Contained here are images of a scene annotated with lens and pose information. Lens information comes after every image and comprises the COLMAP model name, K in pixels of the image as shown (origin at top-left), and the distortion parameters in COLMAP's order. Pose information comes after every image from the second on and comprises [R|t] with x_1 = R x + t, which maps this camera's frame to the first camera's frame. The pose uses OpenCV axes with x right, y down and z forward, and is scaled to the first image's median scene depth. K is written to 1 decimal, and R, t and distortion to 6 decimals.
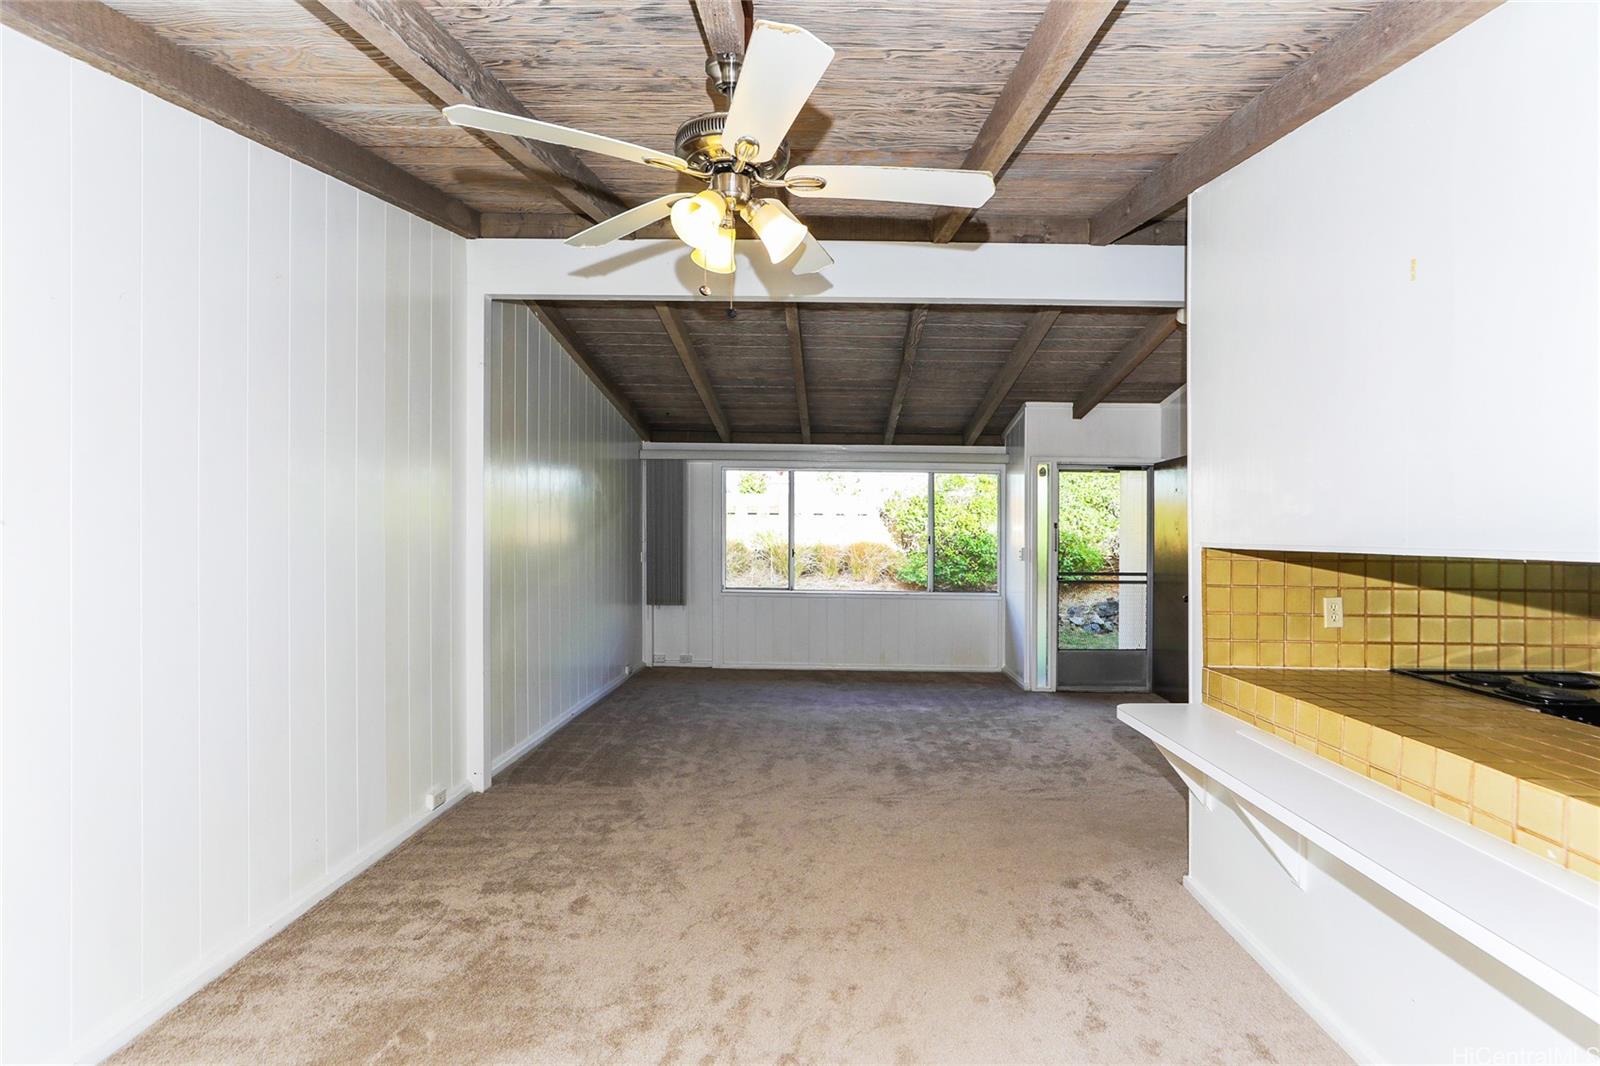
lens RADIAL K [[849.1, 0, 800.0], [0, 849.1, 533.0], [0, 0, 1]] dist [-0.000171, 0.000330]
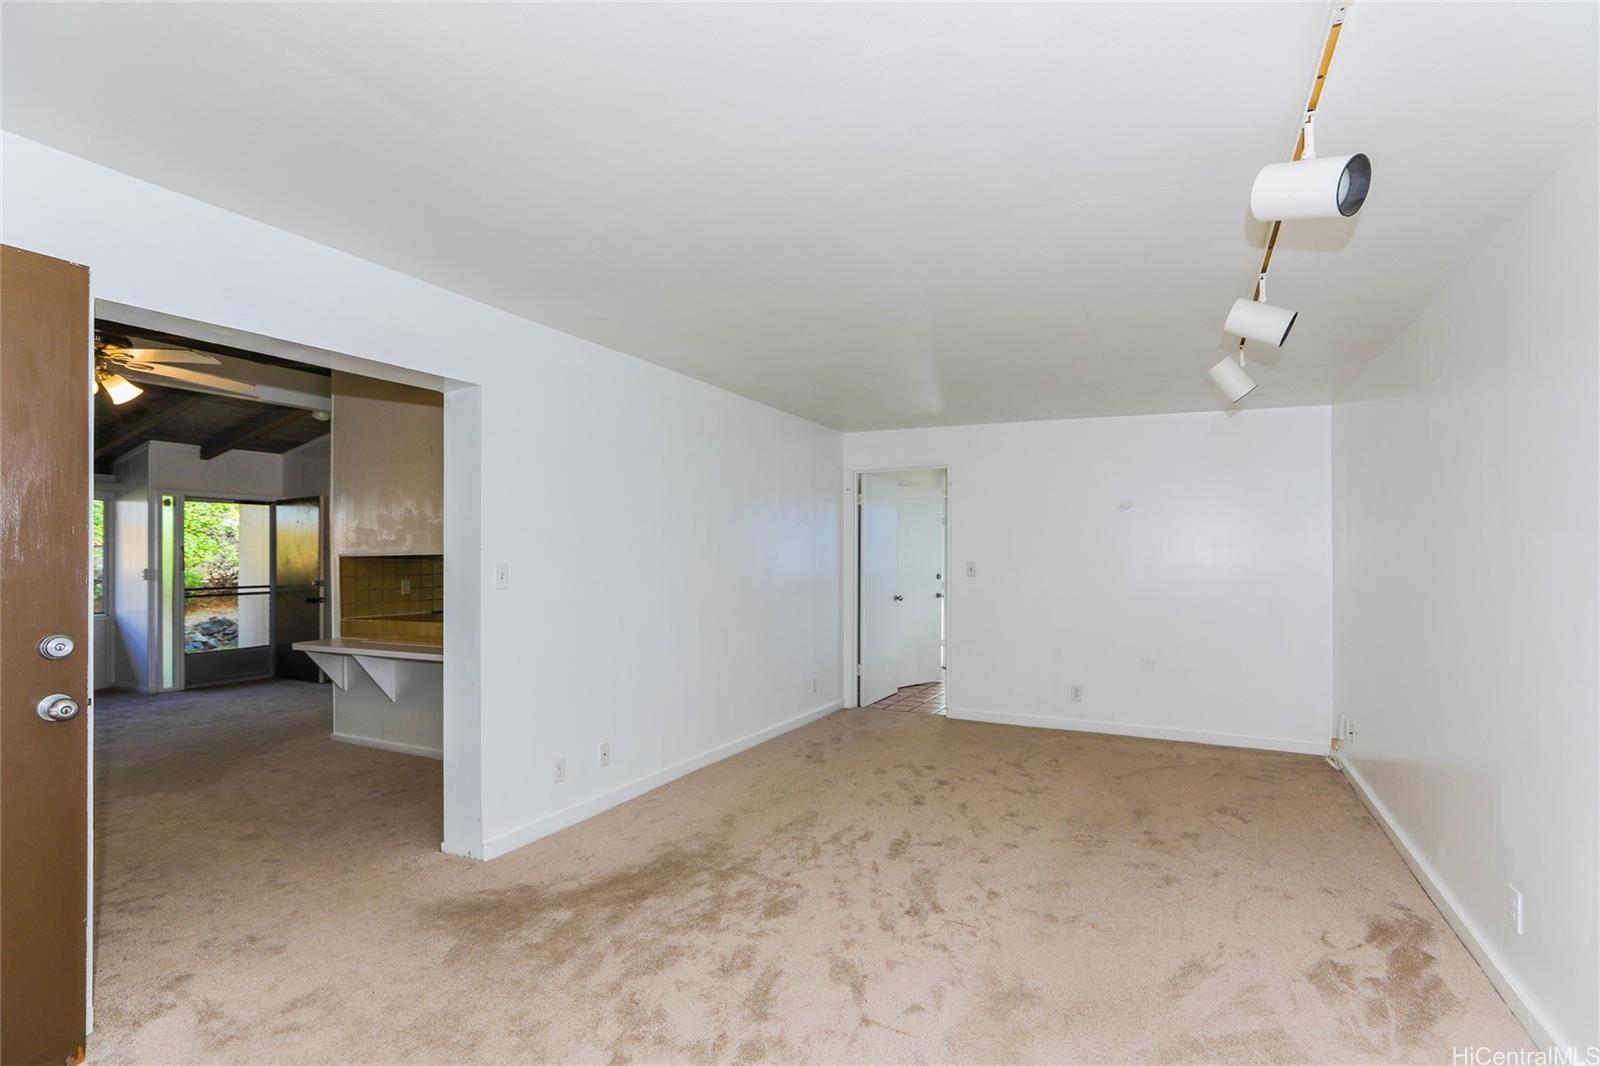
lens RADIAL K [[729.7, 0, 805.5], [0, 729.7, 538.5], [0, 0, 1]] dist [-0.000122, 0.000569]
pose [[0.495808, 0.004937, 0.868418, -0.147810], [0.015720, 0.999769, -0.014659, 0.005557], [-0.868290, 0.020920, 0.495616, -0.248418]]
